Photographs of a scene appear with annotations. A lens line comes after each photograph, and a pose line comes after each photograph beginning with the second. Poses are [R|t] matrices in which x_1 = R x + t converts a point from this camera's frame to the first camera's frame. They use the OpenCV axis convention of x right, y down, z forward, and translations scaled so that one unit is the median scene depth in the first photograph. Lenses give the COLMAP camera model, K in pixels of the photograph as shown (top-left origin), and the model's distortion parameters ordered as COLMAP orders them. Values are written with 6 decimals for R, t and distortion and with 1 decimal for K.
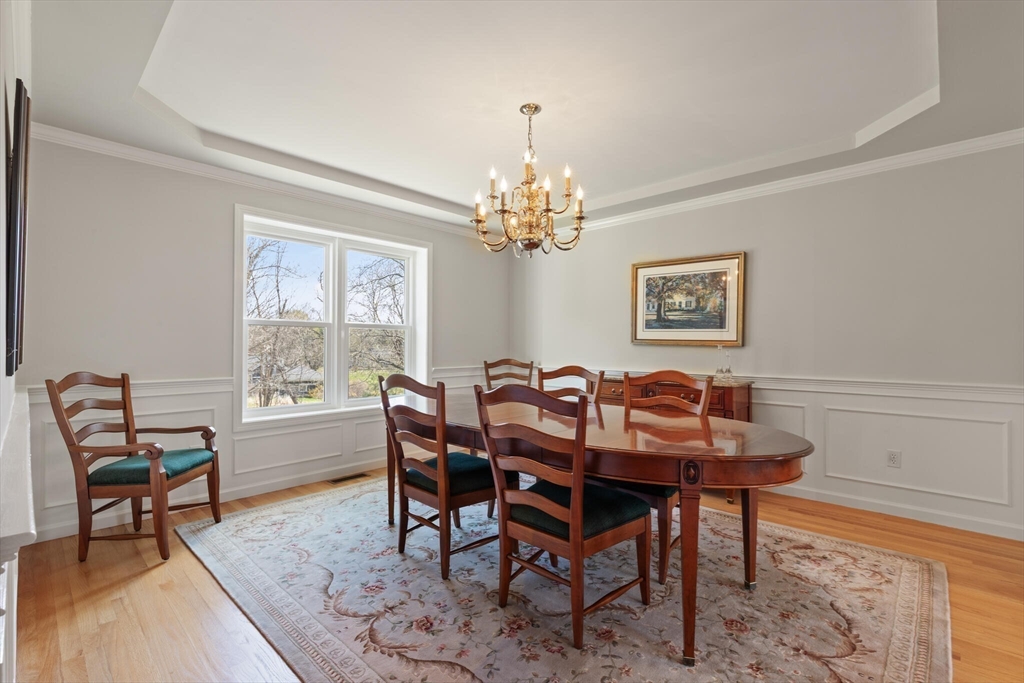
lens RADIAL K [[464.8, 0, 509.8], [0, 464.8, 340.4], [0, 0, 1]] dist [0.010472, -0.003293]
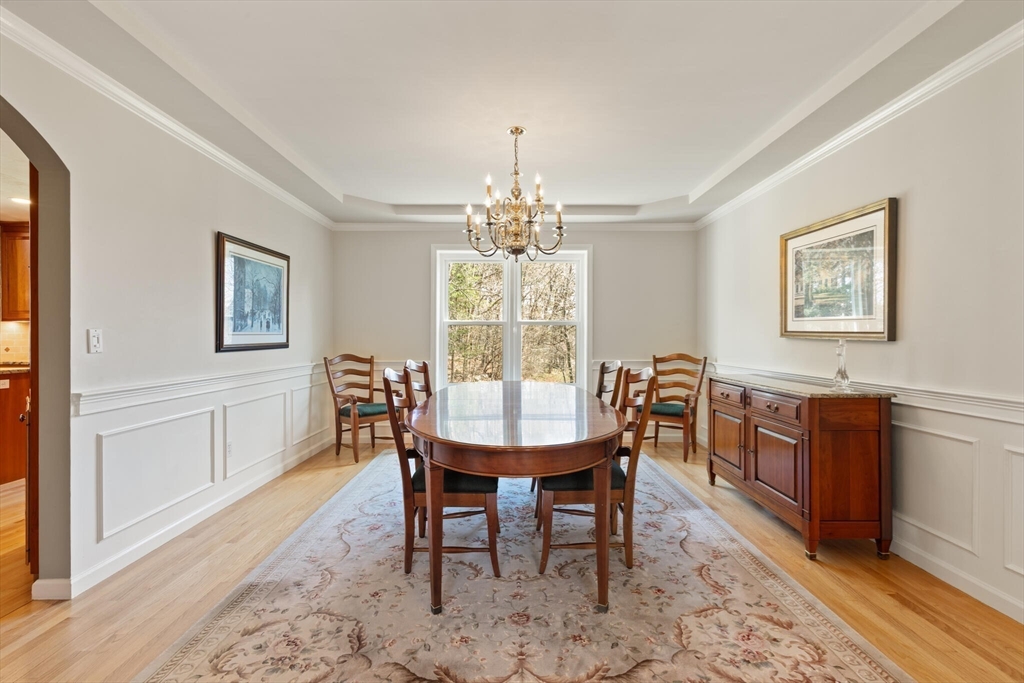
lens RADIAL K [[464.8, 0, 512.7], [0, 464.8, 336.1], [0, 0, 1]] dist [0.010472, -0.003293]
pose [[0.688379, -0.005739, -0.725329, 0.678781], [0.009325, 0.999956, 0.000937, 0.000459], [0.725291, -0.007409, 0.688402, 0.169409]]
